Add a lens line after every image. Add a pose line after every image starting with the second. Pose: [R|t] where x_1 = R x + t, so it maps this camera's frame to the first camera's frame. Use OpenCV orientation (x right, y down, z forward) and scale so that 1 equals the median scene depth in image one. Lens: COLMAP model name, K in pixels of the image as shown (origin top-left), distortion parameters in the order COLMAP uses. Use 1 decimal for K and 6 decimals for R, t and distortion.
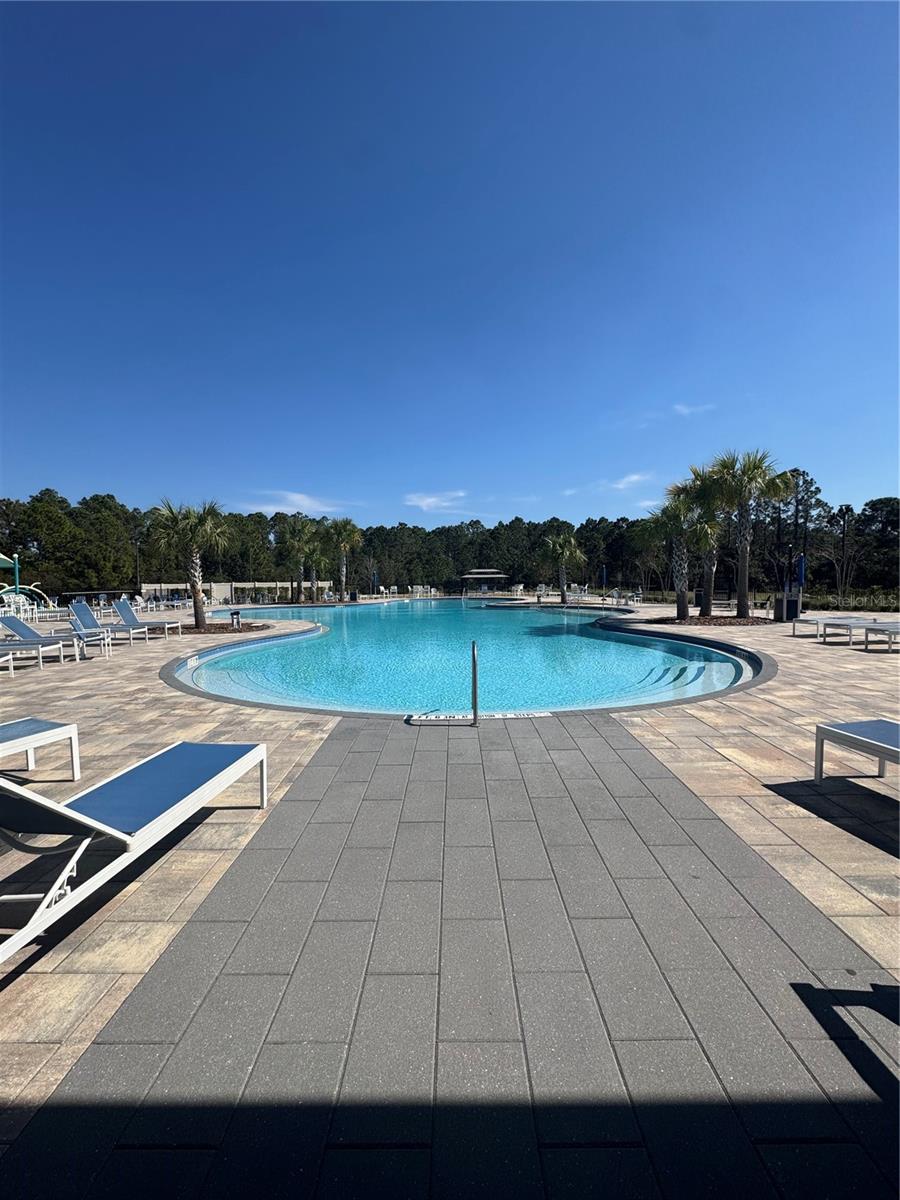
lens RADIAL K [[474.8, 0, 450.3], [0, 474.8, 606.1], [0, 0, 1]] dist [-0.026055, -0.000037]
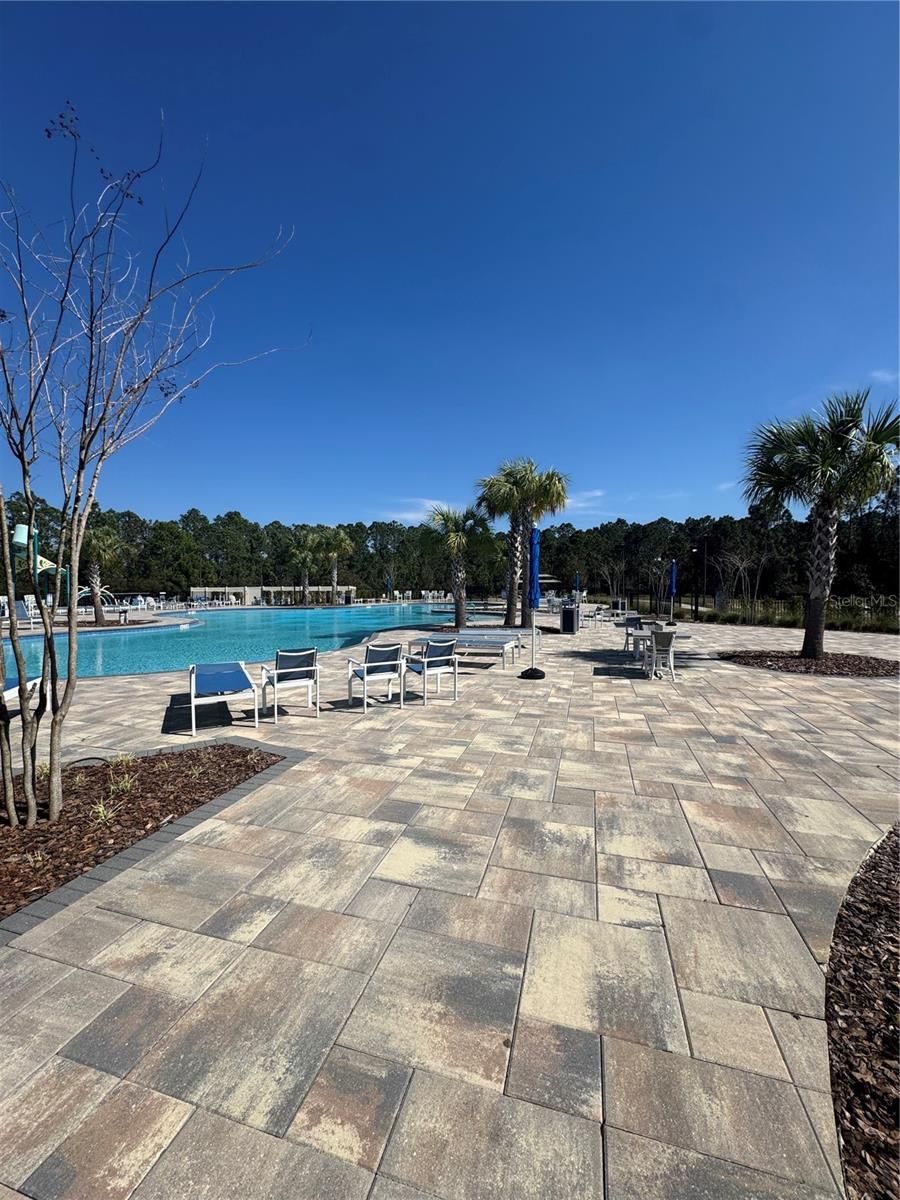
lens RADIAL K [[482.2, 0, 450.0], [0, 482.2, 600.0], [0, 0, 1]] dist [0.001036, 0.000158]
pose [[0.948403, 0.014499, -0.316737, 0.305007], [-0.021530, 0.999593, -0.018711, -0.004364], [0.316337, 0.024565, 0.948329, 0.019711]]
